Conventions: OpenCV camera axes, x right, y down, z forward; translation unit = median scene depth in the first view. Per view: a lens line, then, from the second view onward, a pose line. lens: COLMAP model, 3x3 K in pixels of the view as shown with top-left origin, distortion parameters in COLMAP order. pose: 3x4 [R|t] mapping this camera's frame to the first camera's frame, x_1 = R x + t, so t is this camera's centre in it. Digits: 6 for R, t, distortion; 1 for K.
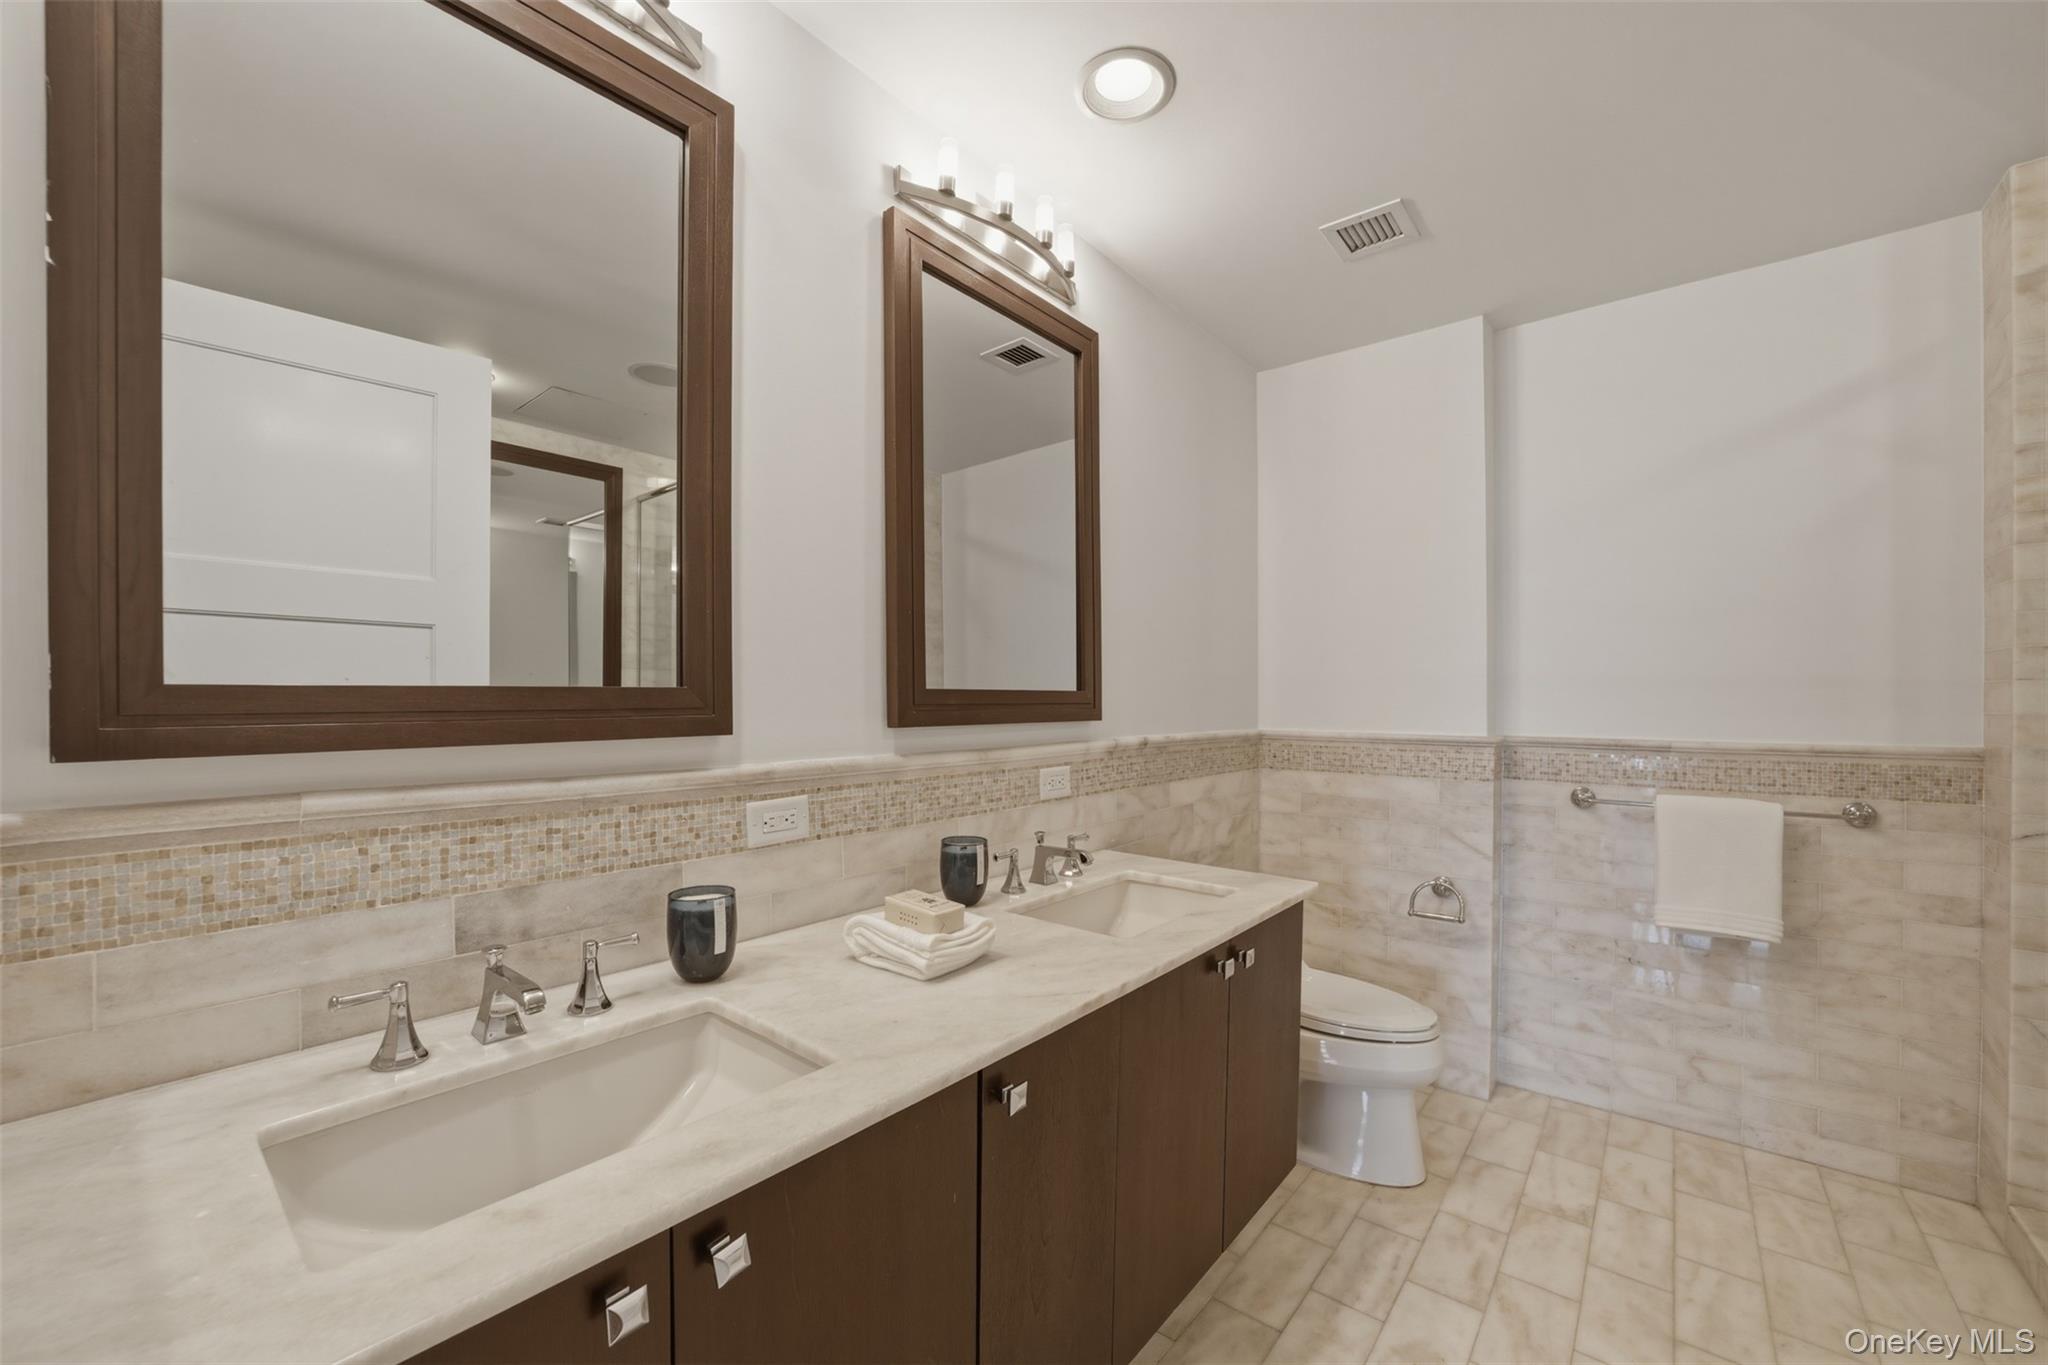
lens RADIAL K [[803.2, 0, 1022.2], [0, 803.2, 704.6], [0, 0, 1]] dist [-0.040240, 0.008093]
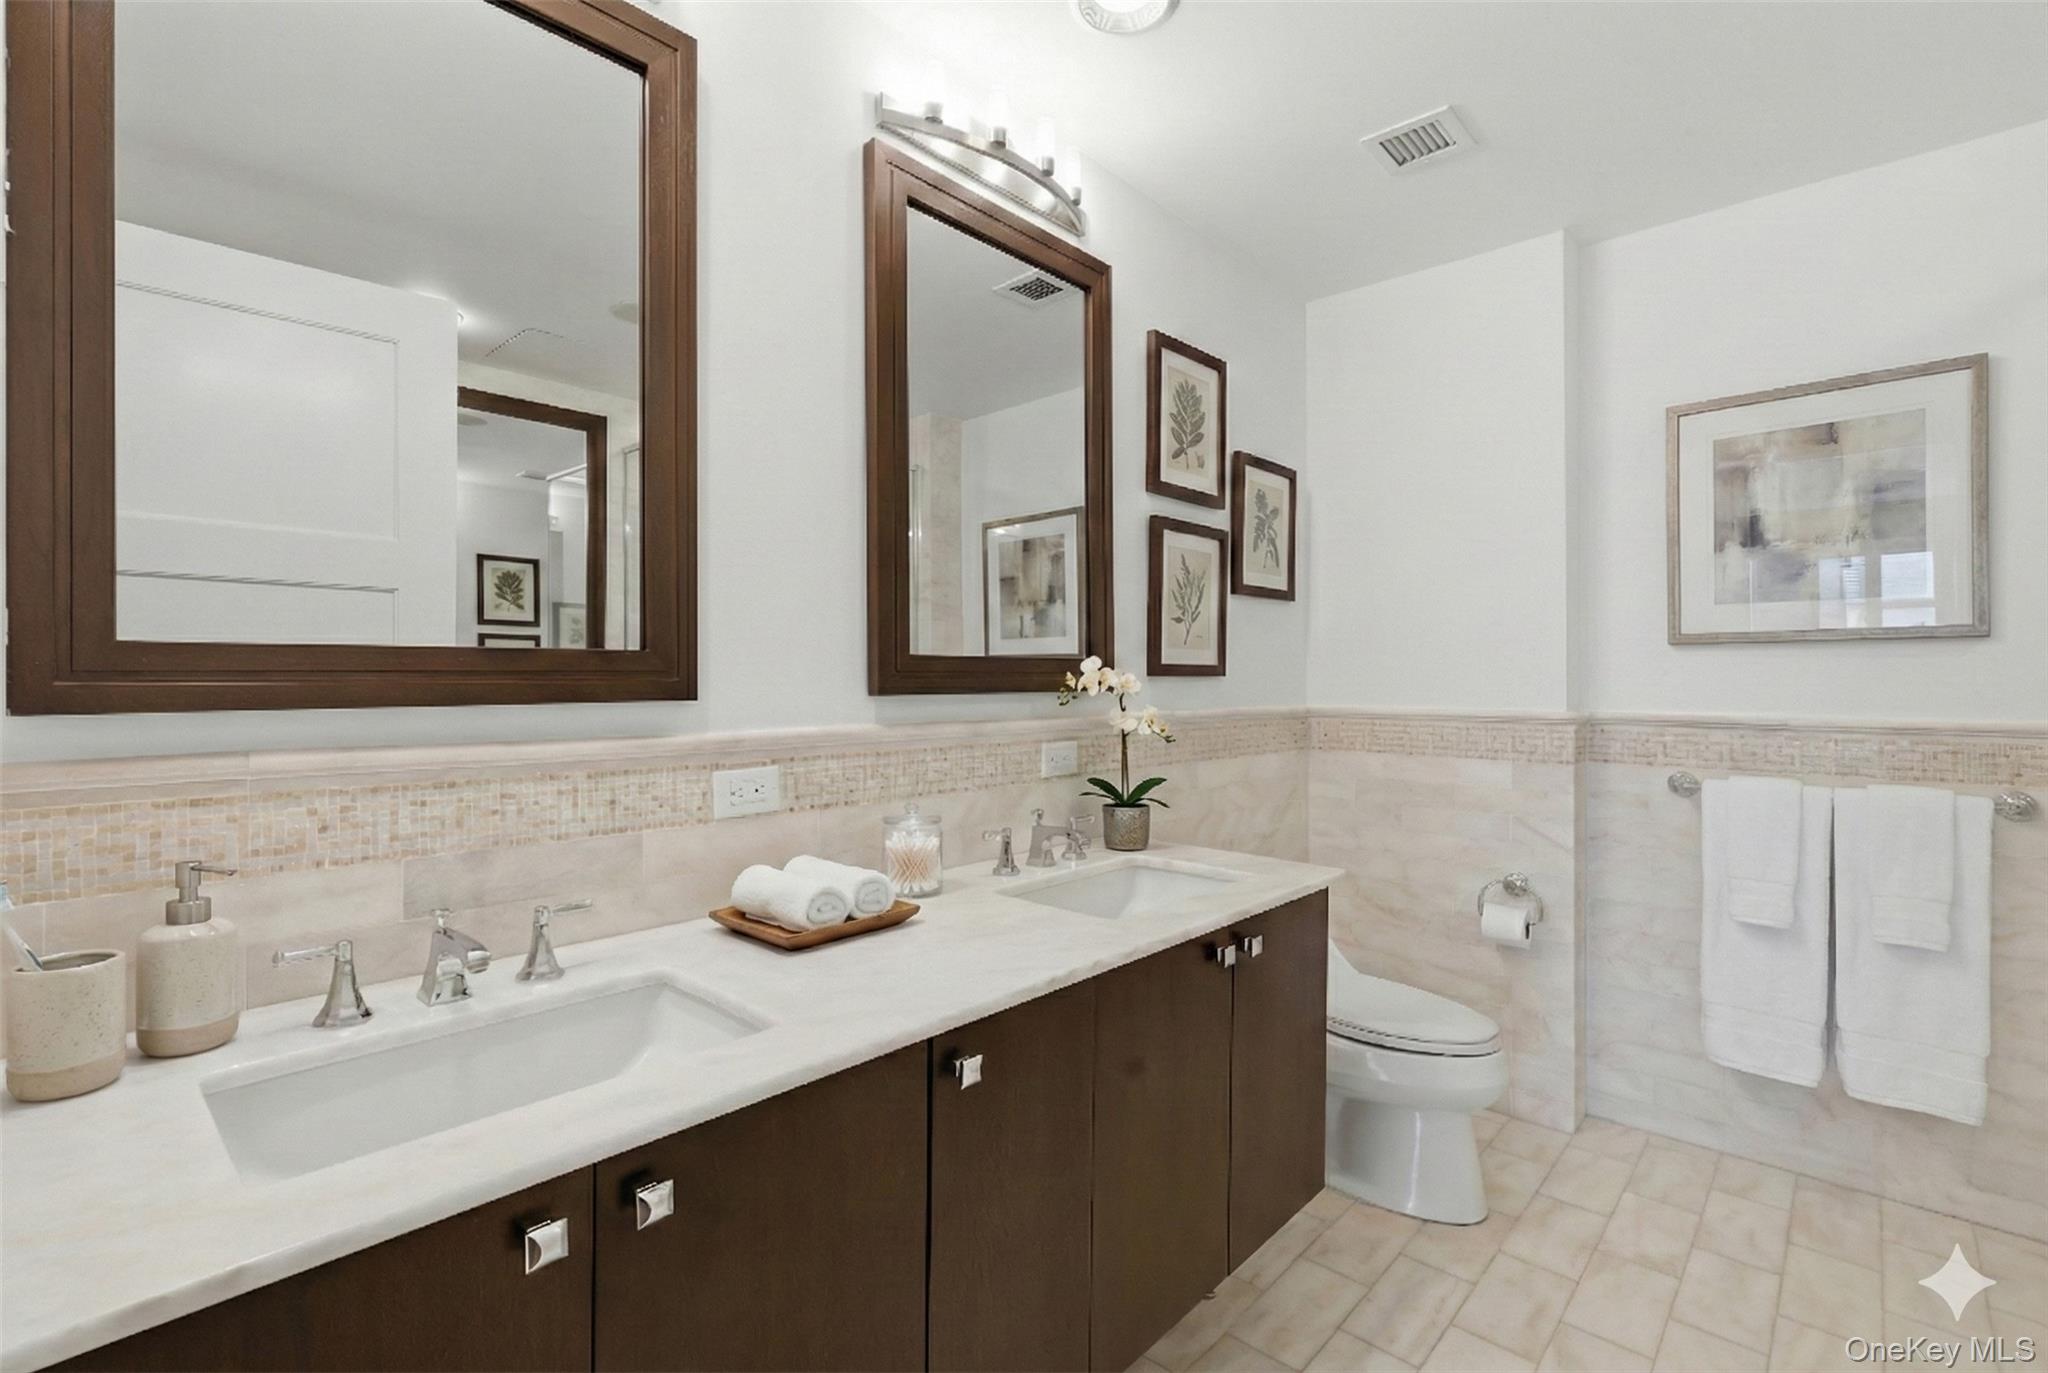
lens RADIAL K [[928.0, 0, 1032.4], [0, 928.0, 674.1], [0, 0, 1]] dist [-0.002478, -0.000329]
pose [[0.998976, 0.000580, -0.045242, 0.070416], [-0.001006, 0.999955, -0.009402, 0.012871], [0.045235, 0.009437, 0.998932, -0.076081]]
